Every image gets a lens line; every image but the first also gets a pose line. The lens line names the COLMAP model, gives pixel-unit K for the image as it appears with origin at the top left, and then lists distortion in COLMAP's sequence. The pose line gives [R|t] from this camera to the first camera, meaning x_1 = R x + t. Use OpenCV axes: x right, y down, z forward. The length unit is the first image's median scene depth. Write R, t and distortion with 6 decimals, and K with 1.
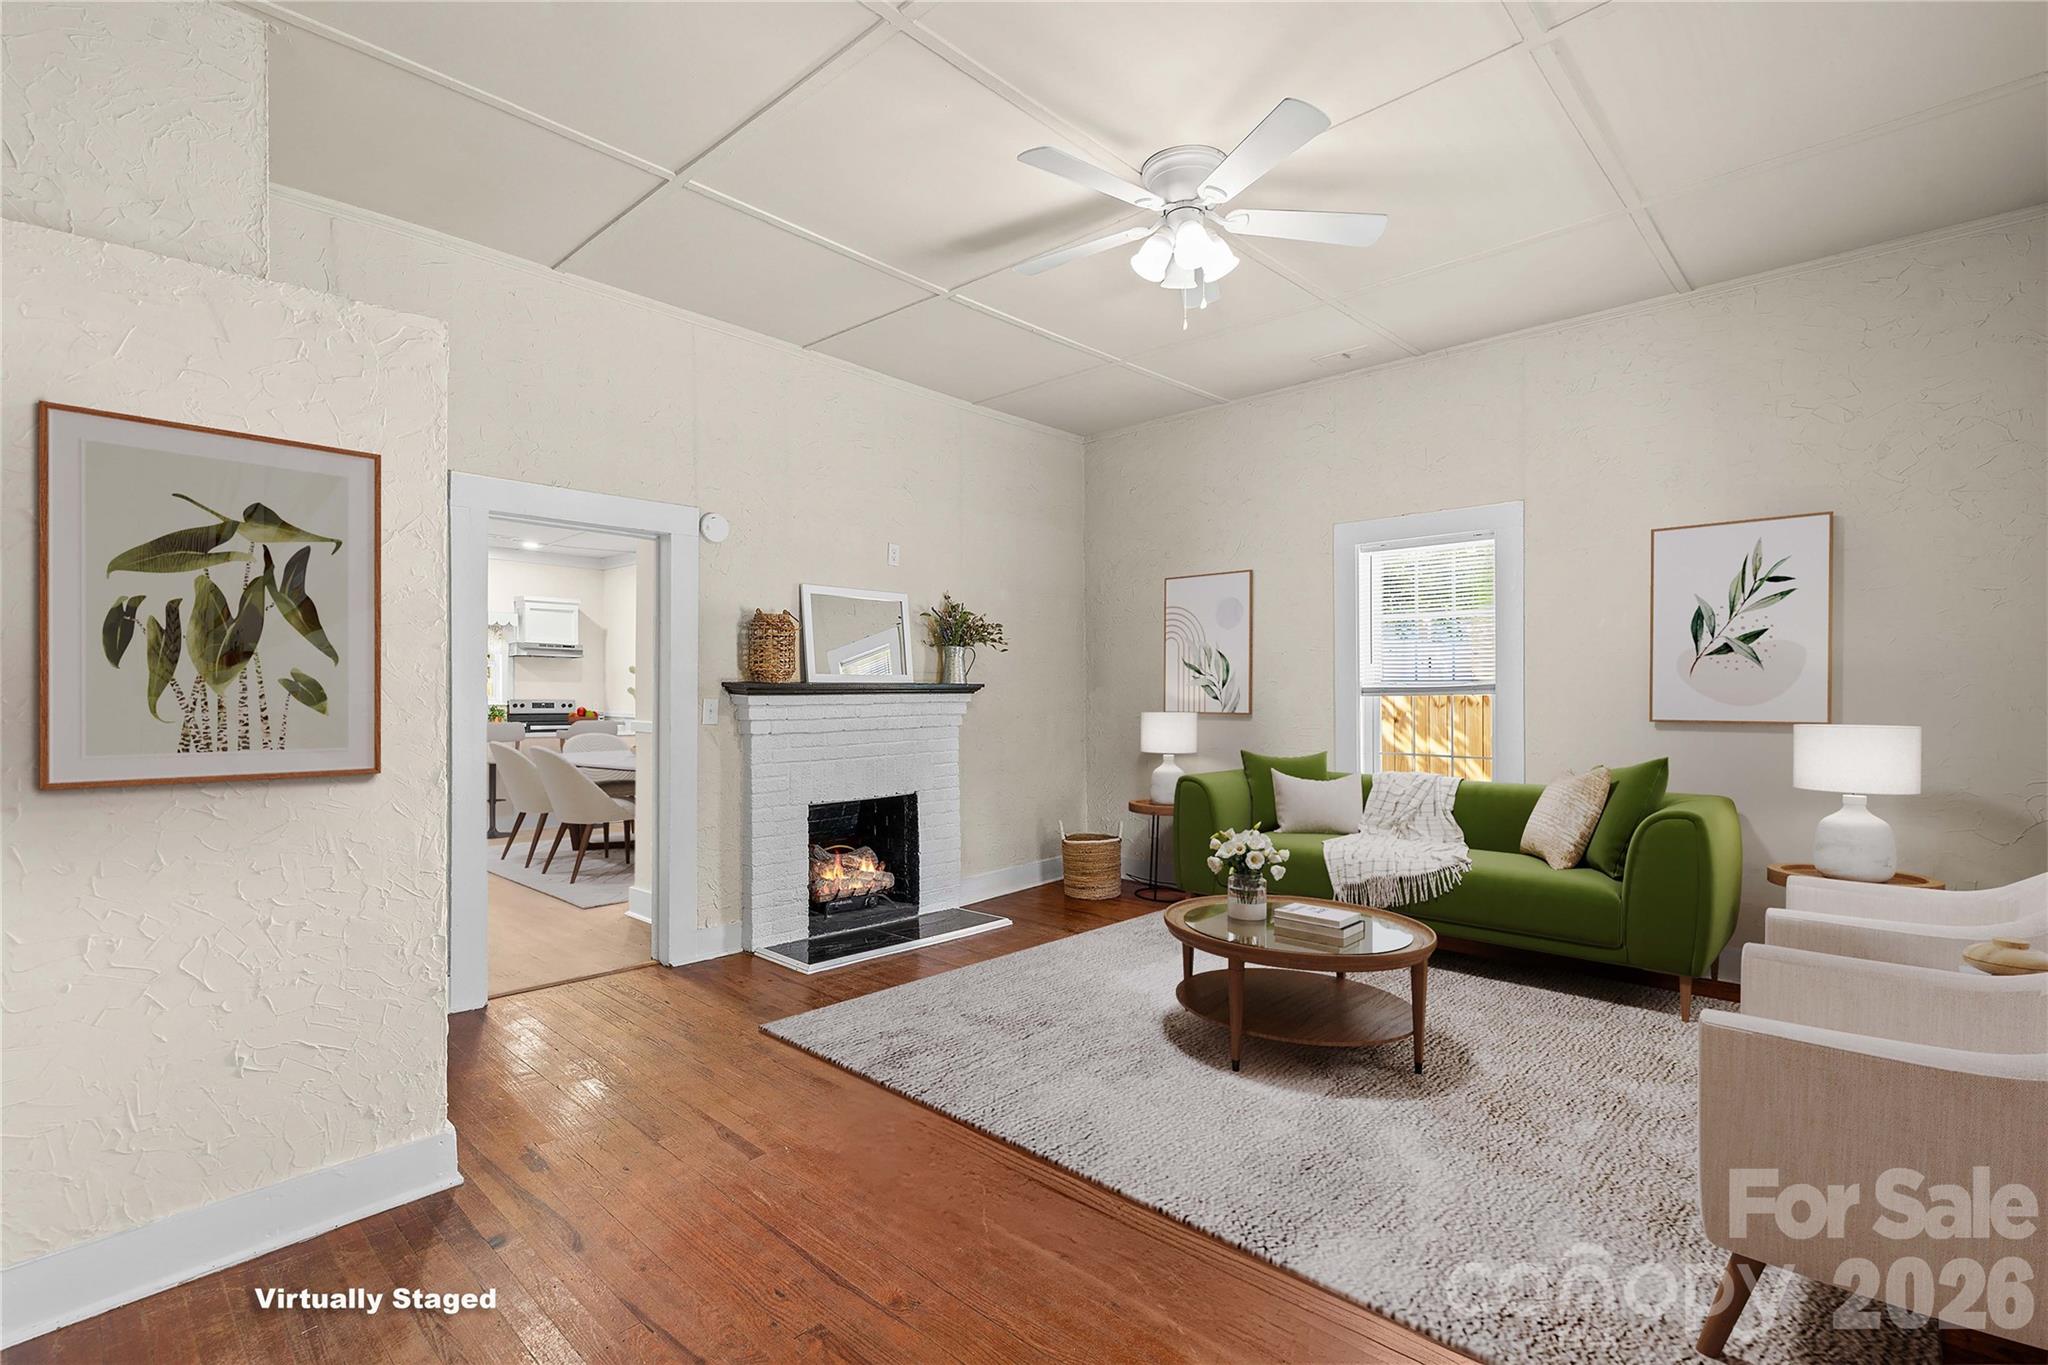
lens RADIAL K [[950.7, 0, 1032.3], [0, 950.7, 680.8], [0, 0, 1]] dist [-0.010275, 0.005127]
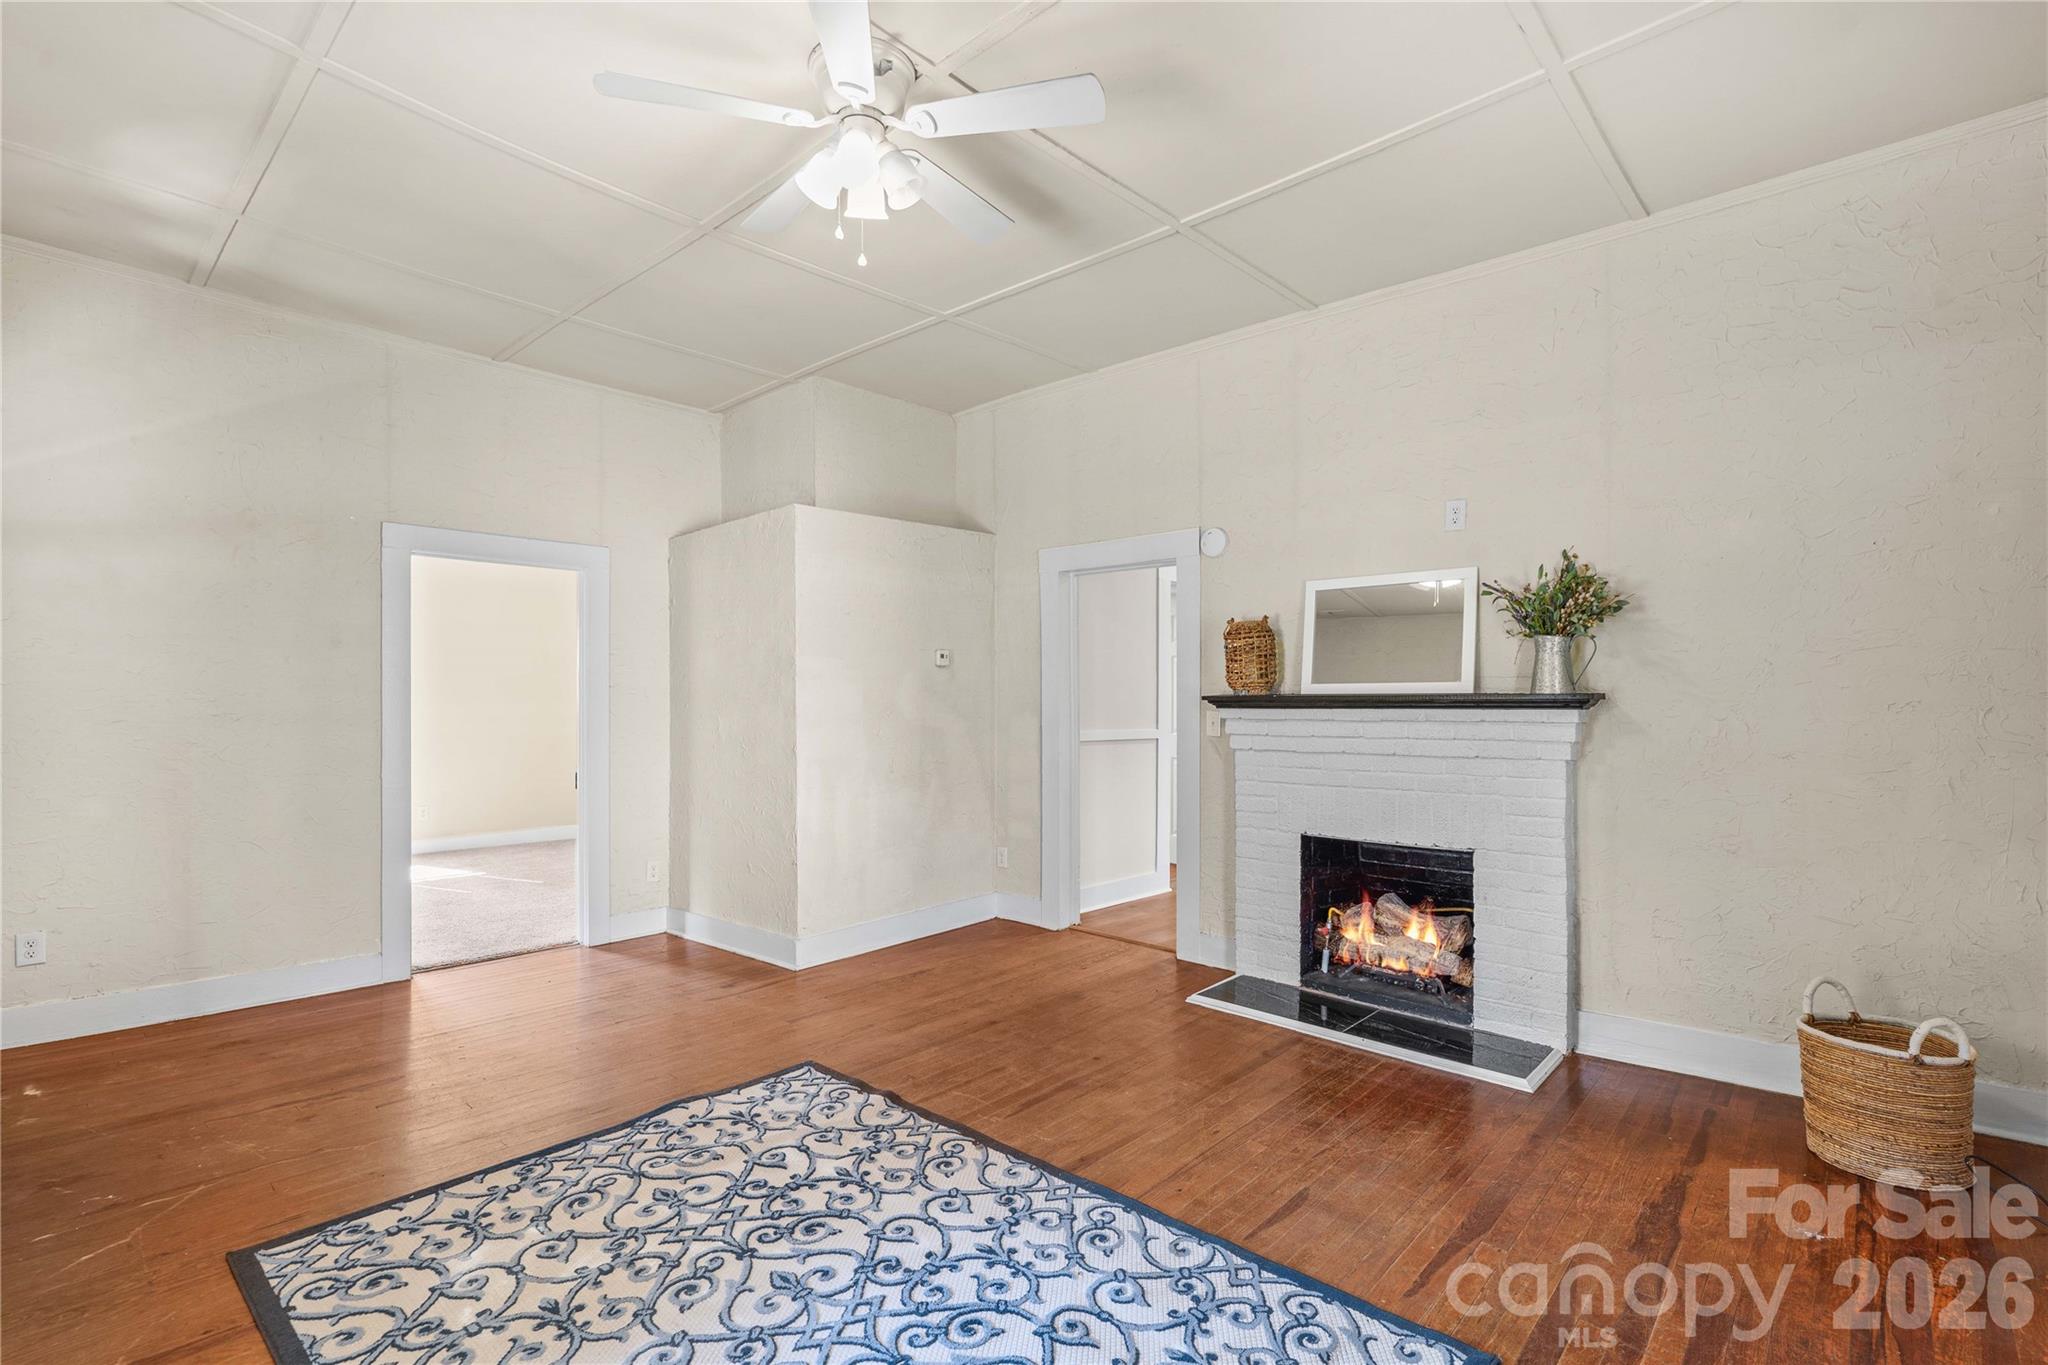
lens RADIAL K [[950.7, 0, 973.9], [0, 950.7, 696.0], [0, 0, 1]] dist [-0.010275, 0.005127]
pose [[-0.017338, -0.004711, -0.999839, 0.639643], [0.006475, 0.999967, -0.004824, 0.005451], [0.999829, -0.006557, -0.017307, 0.716711]]
